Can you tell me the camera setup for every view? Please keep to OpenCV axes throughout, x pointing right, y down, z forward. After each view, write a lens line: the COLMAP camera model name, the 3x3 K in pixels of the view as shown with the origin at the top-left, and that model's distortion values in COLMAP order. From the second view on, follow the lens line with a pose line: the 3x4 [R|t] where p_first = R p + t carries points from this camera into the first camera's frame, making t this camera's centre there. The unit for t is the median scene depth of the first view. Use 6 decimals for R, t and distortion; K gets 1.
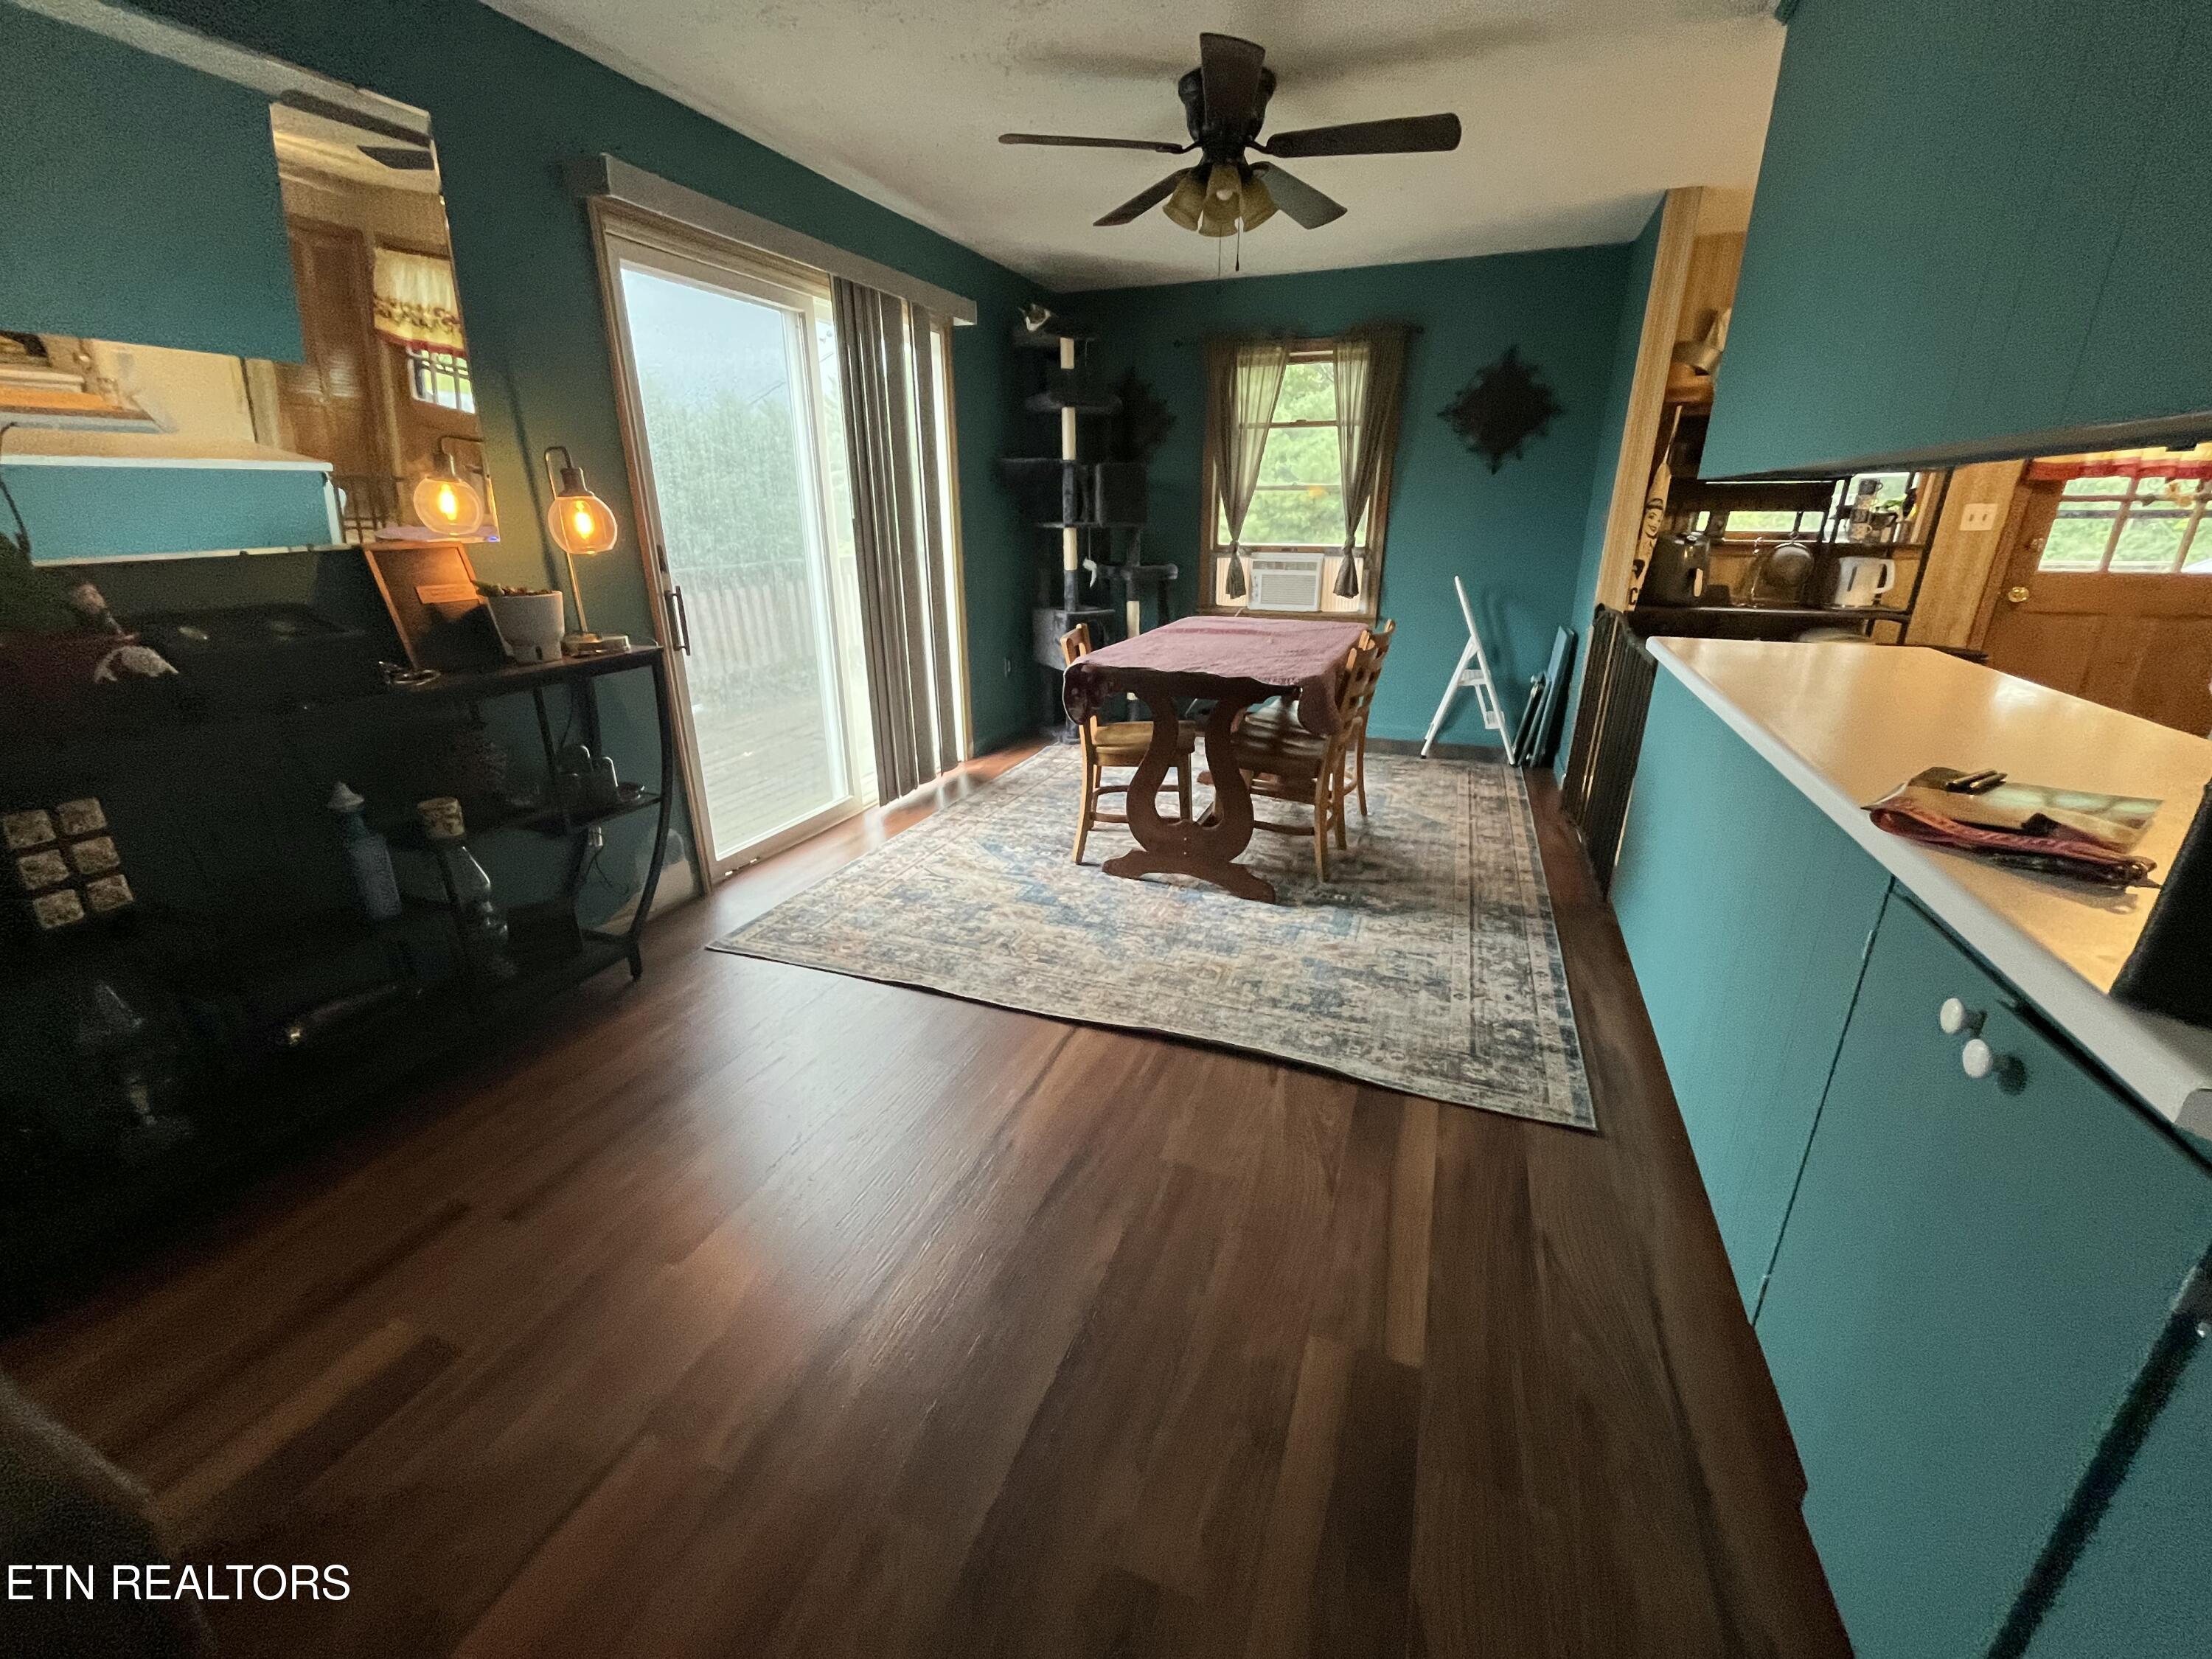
lens RADIAL K [[896.7, 0, 1105.7], [0, 896.7, 832.3], [0, 0, 1]] dist [-0.003033, -0.000205]
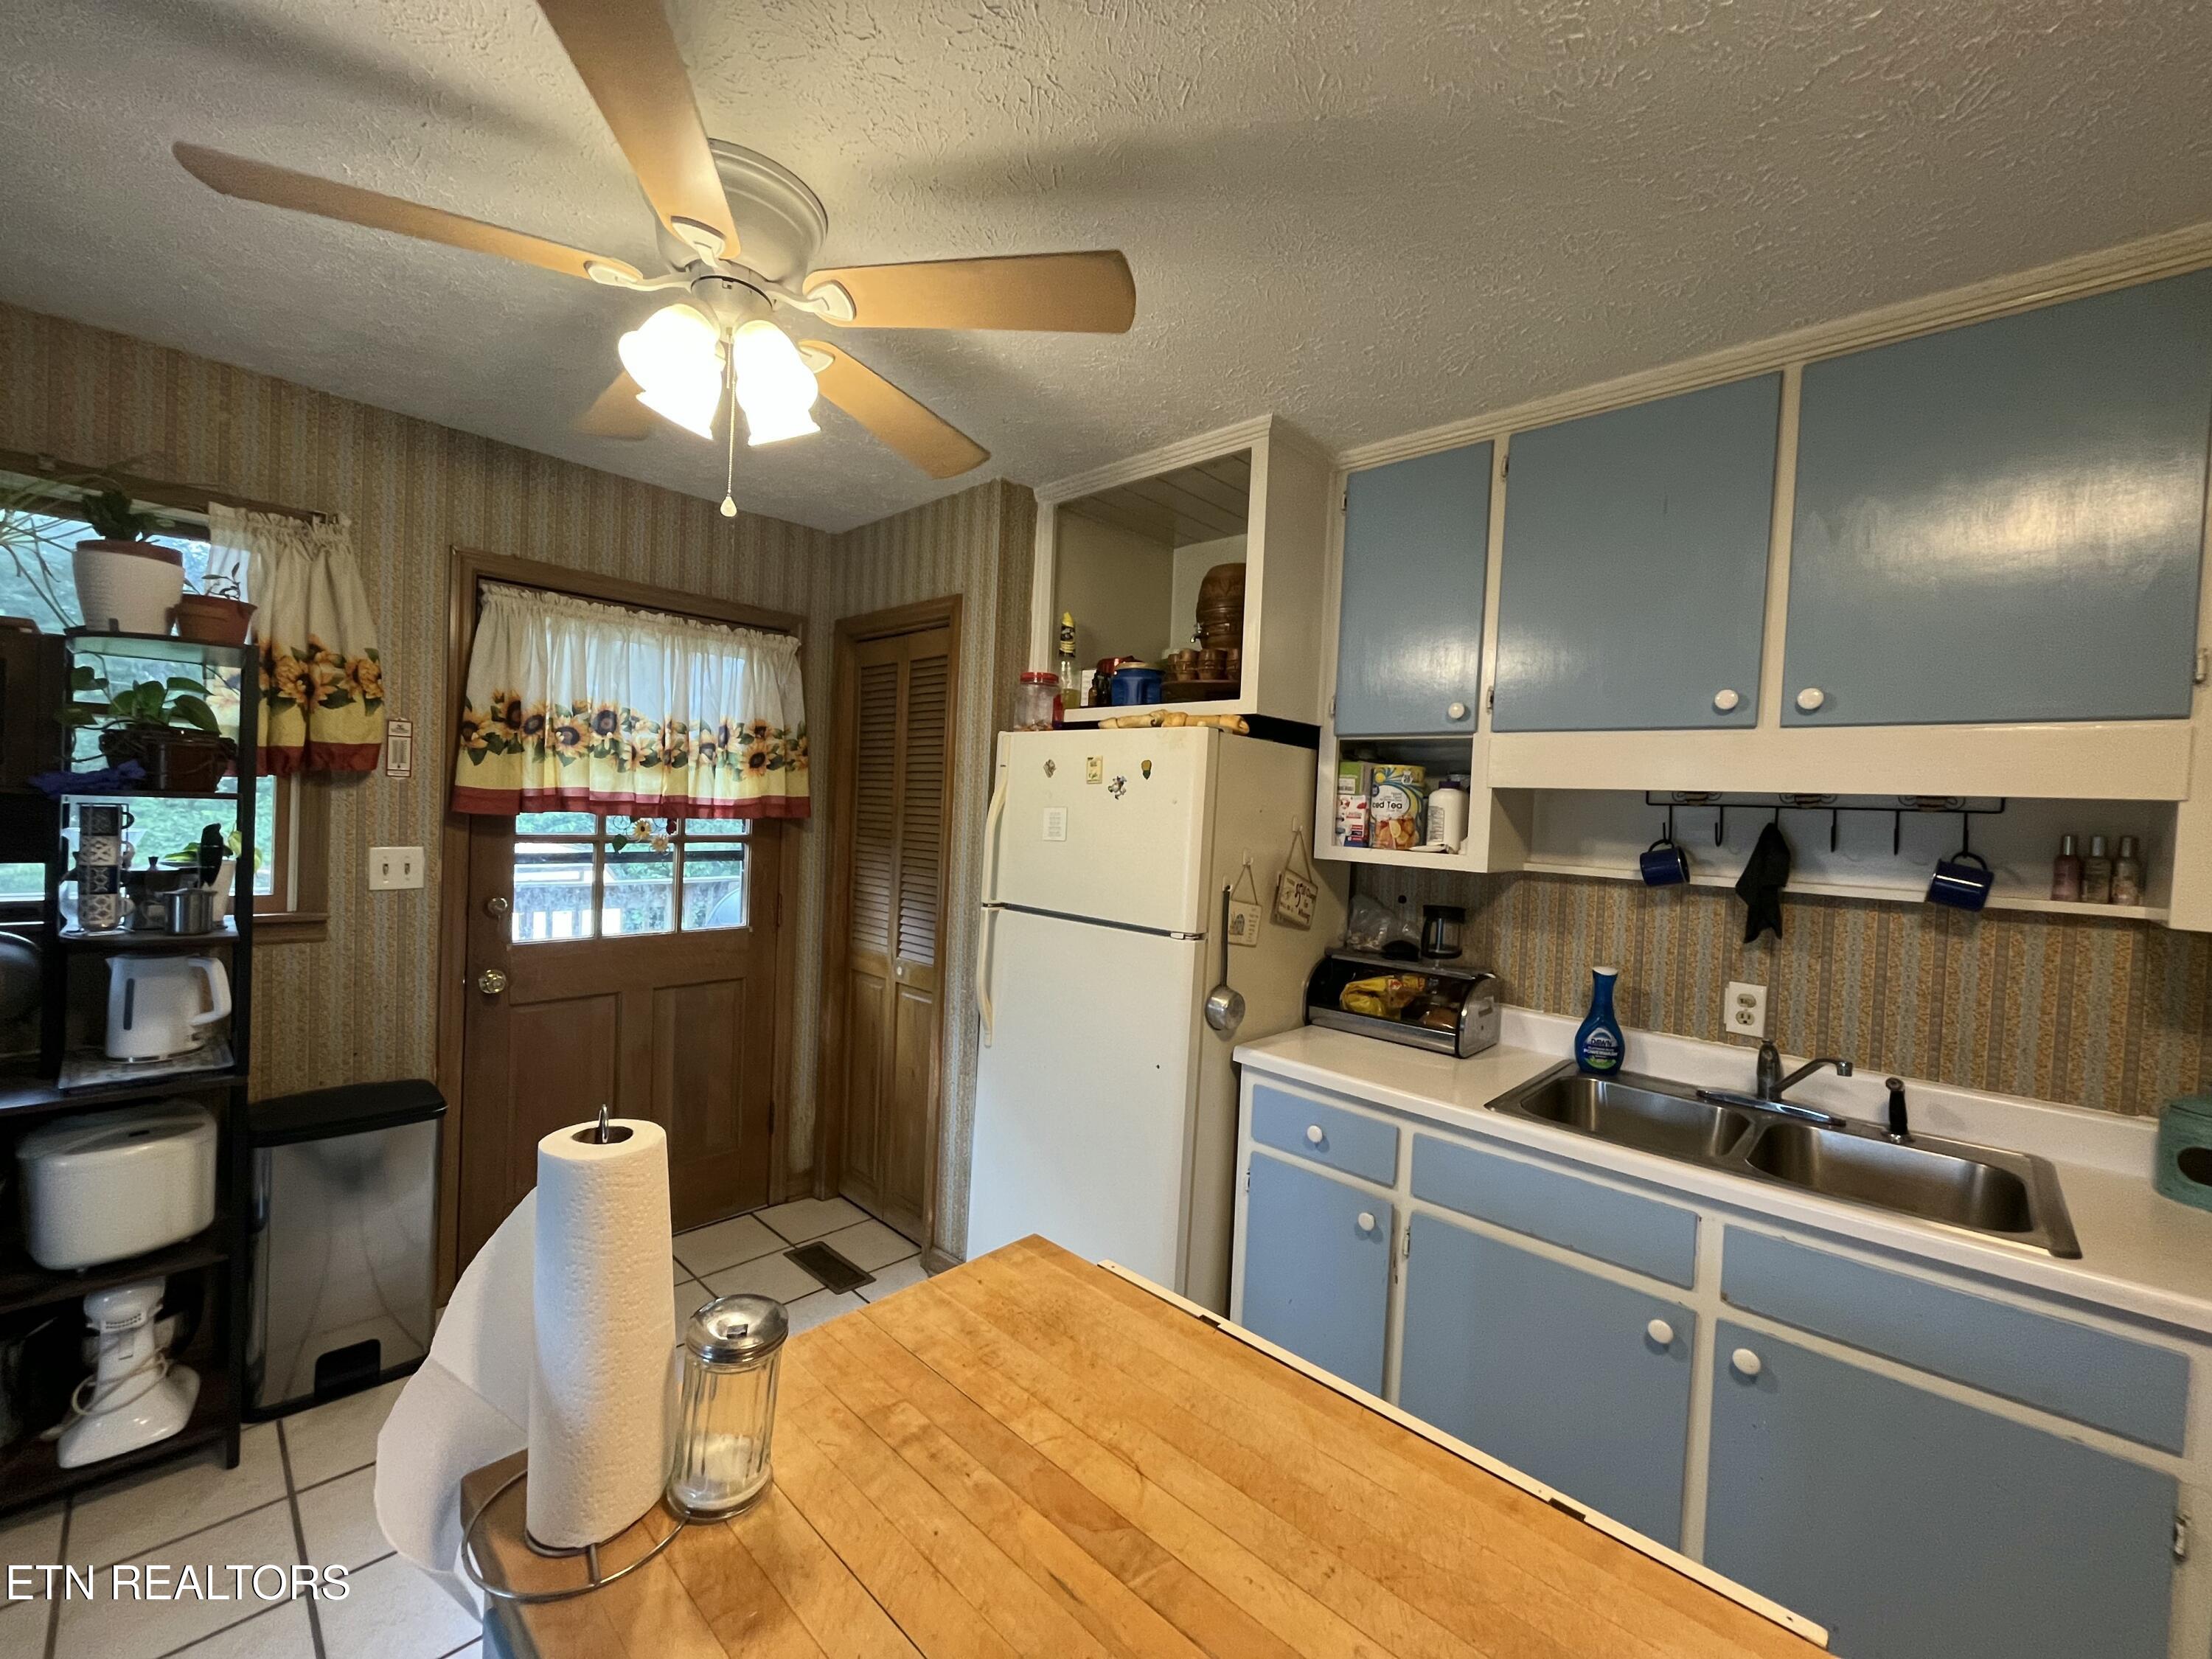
lens RADIAL K [[896.7, 0, 1095.5], [0, 896.7, 826.8], [0, 0, 1]] dist [-0.003033, -0.000205]
pose [[0.382317, 0.002414, 0.924028, 0.591553], [0.272407, 0.955261, -0.115204, -0.179324], [-0.882966, 0.295756, 0.364555, 0.355996]]
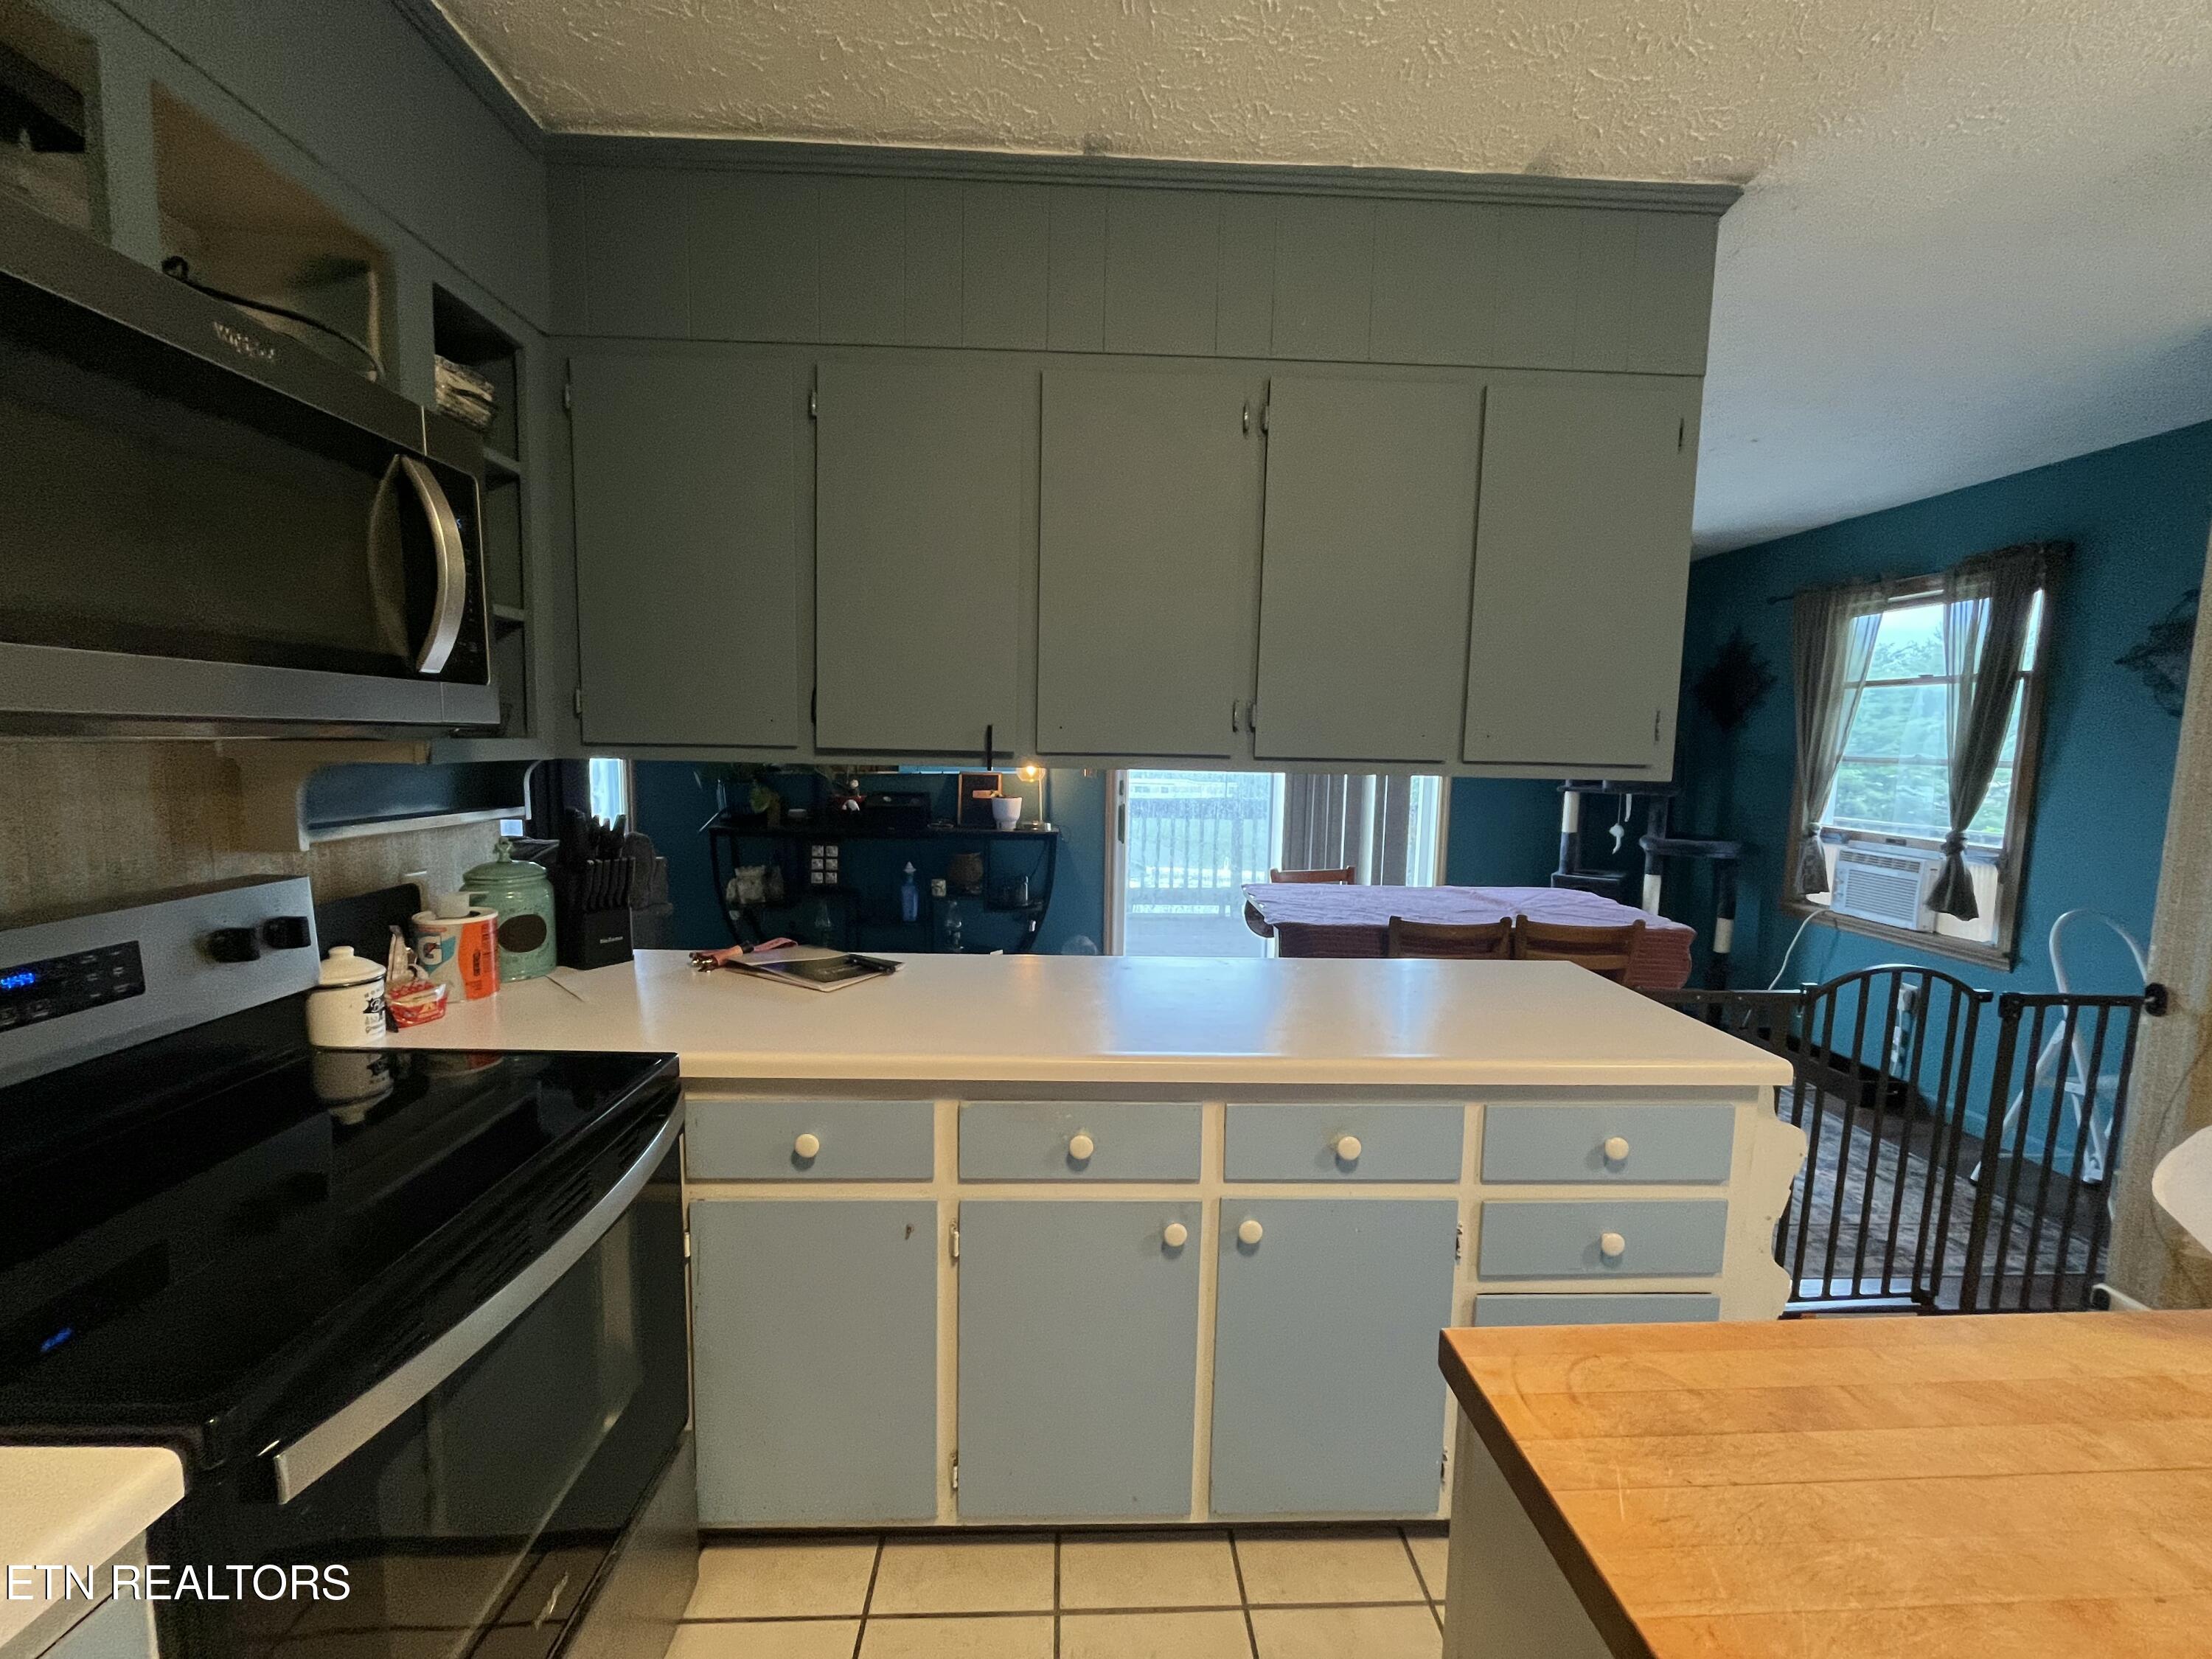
lens RADIAL K [[896.7, 0, 1097.6], [0, 896.7, 830.2], [0, 0, 1]] dist [-0.003033, -0.000205]
pose [[0.399394, 0.105308, -0.910711, 0.760318], [-0.332622, 0.942338, -0.036907, -0.104483], [0.854311, 0.317663, 0.411392, 0.187987]]
